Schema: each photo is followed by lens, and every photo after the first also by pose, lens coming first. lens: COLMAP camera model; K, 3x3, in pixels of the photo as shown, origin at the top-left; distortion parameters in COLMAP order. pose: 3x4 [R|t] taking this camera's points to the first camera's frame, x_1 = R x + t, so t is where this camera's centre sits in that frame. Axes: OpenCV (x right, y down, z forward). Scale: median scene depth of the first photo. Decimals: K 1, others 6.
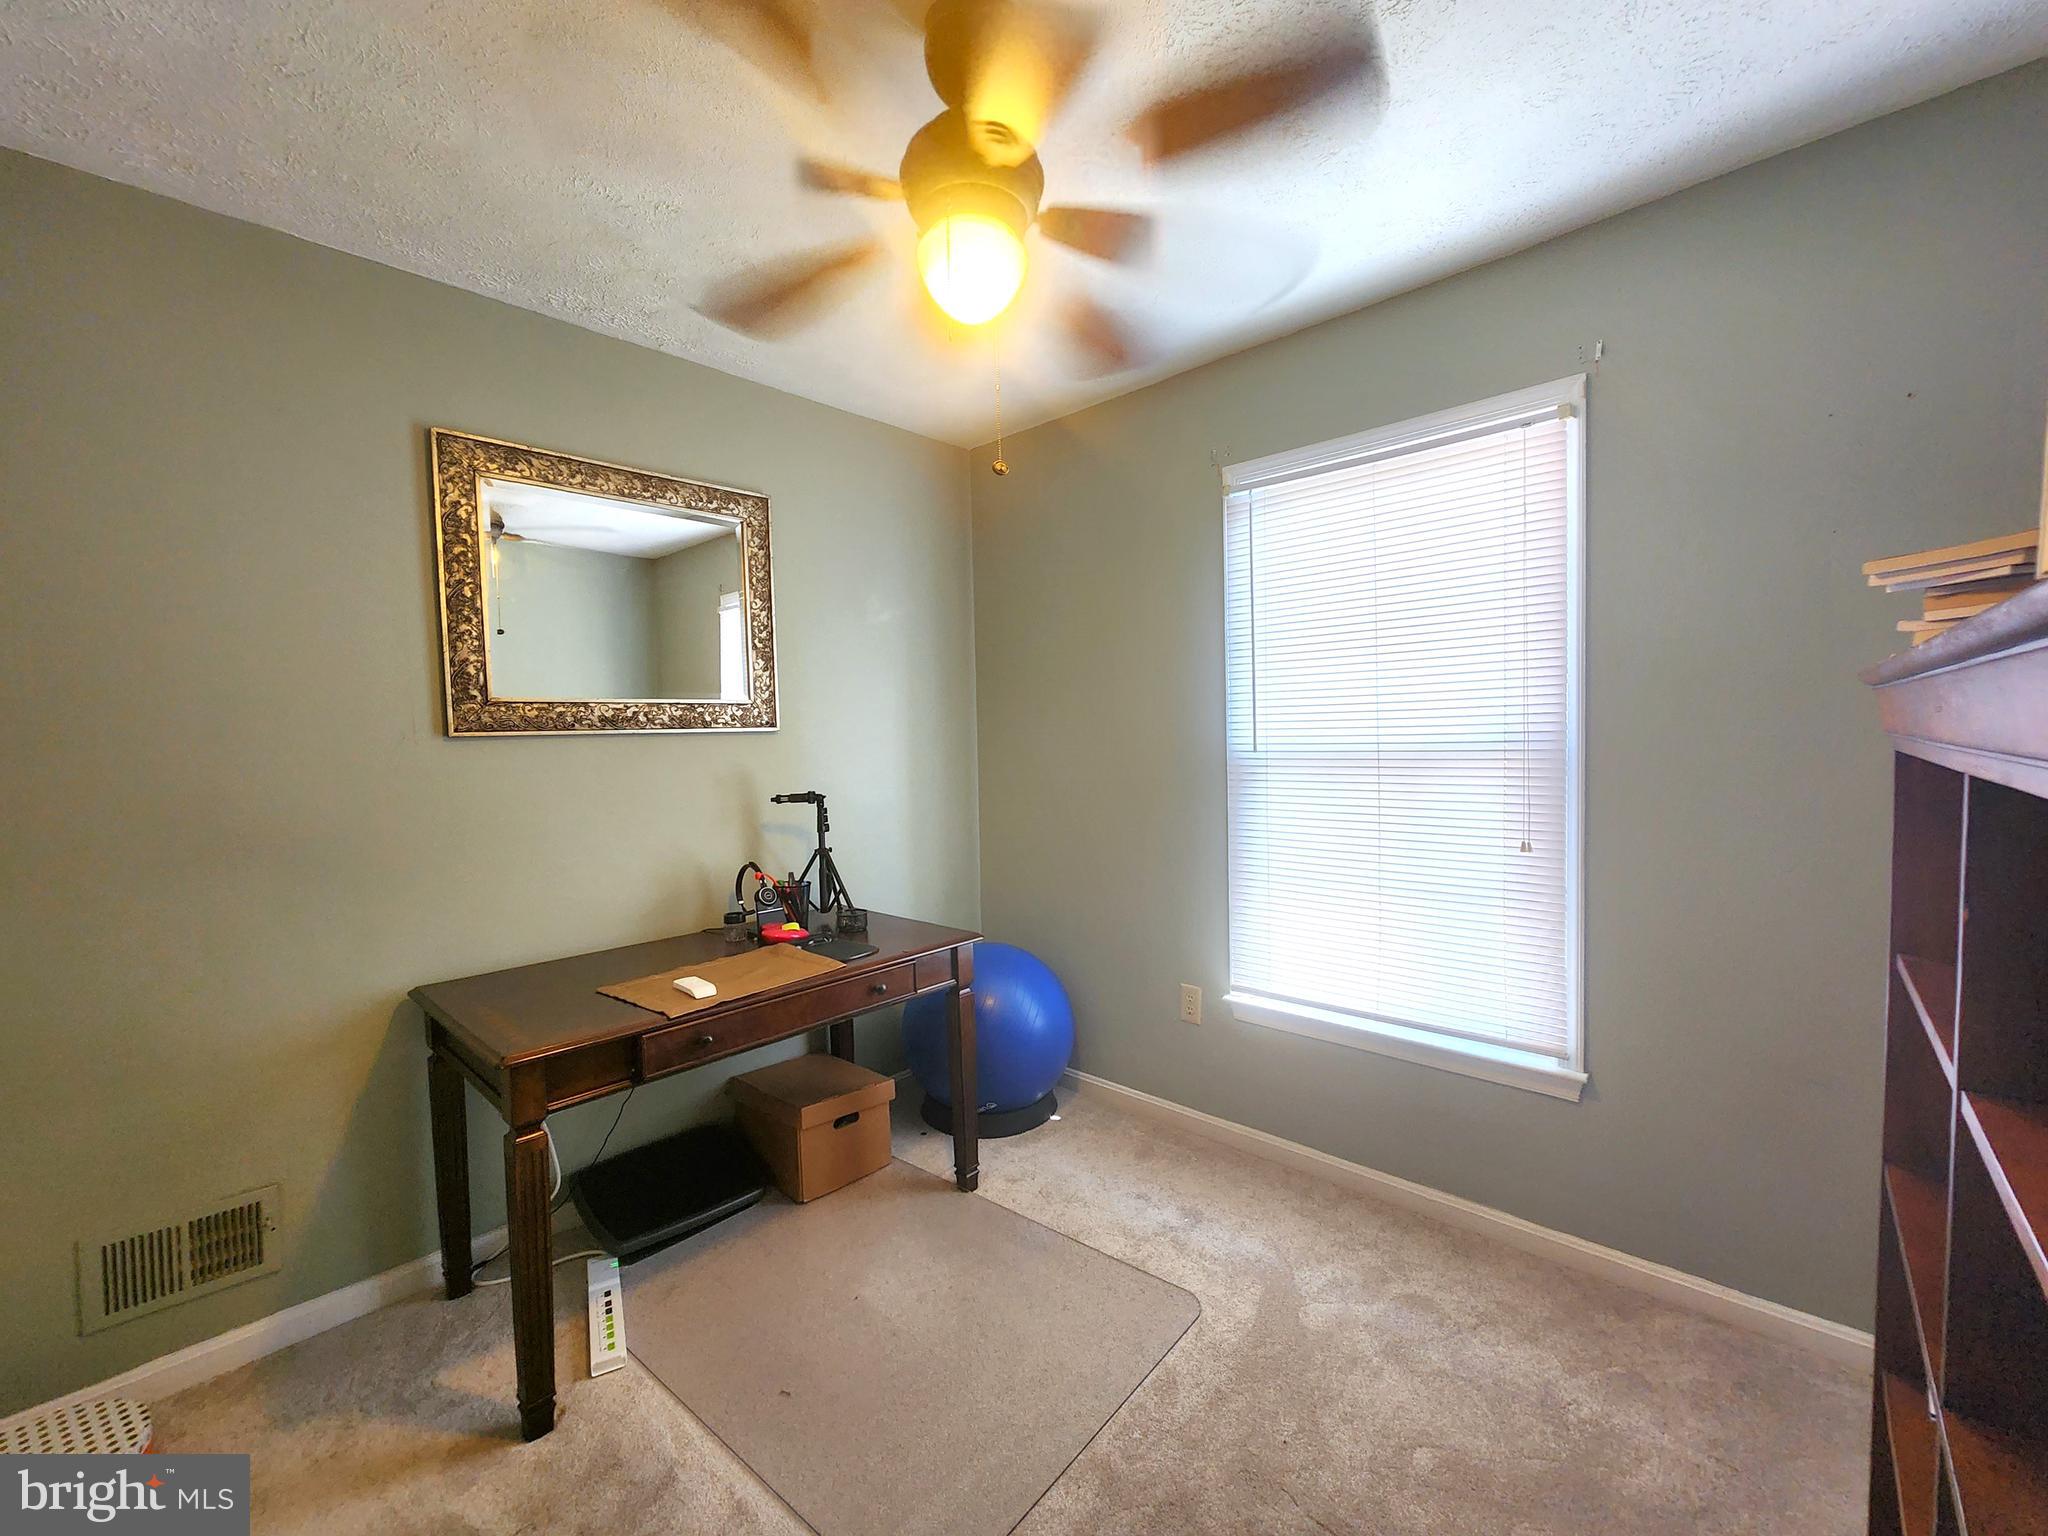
lens RADIAL K [[836.2, 0, 1035.3], [0, 836.2, 765.5], [0, 0, 1]] dist [0.000779, 0.000285]
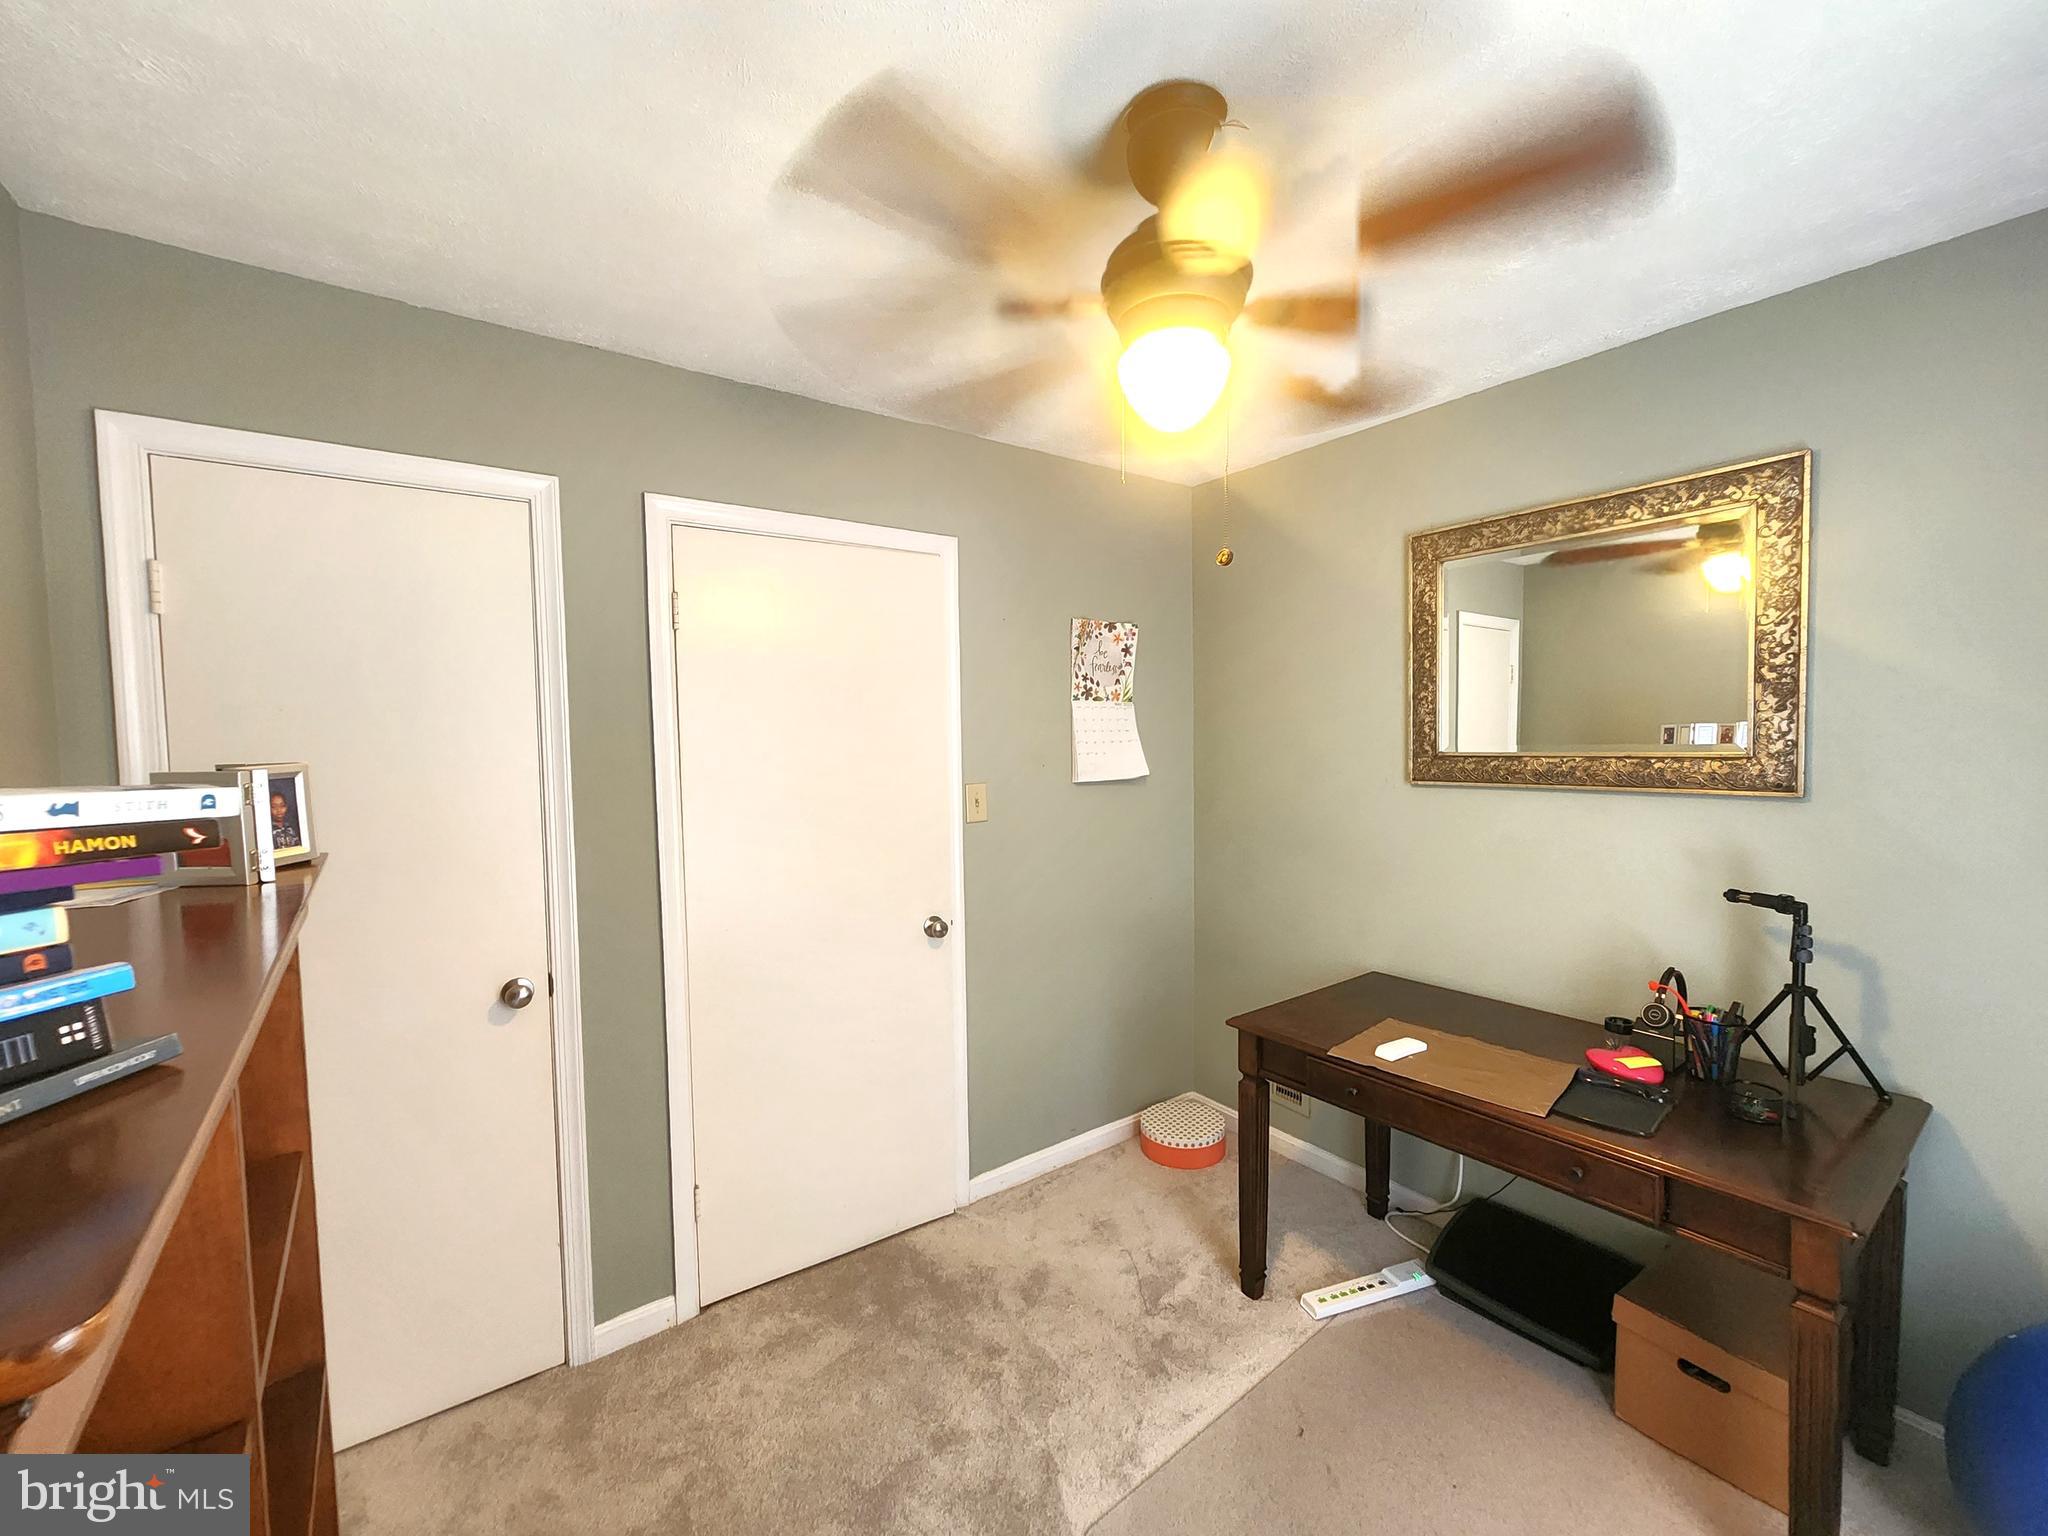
lens RADIAL K [[836.2, 0, 1034.3], [0, 836.2, 771.6], [0, 0, 1]] dist [0.000779, 0.000285]
pose [[-0.175603, 0.067223, -0.982163, 0.526616], [-0.021127, 0.997179, 0.072028, -0.111789], [0.984234, 0.033398, -0.173688, 0.575023]]
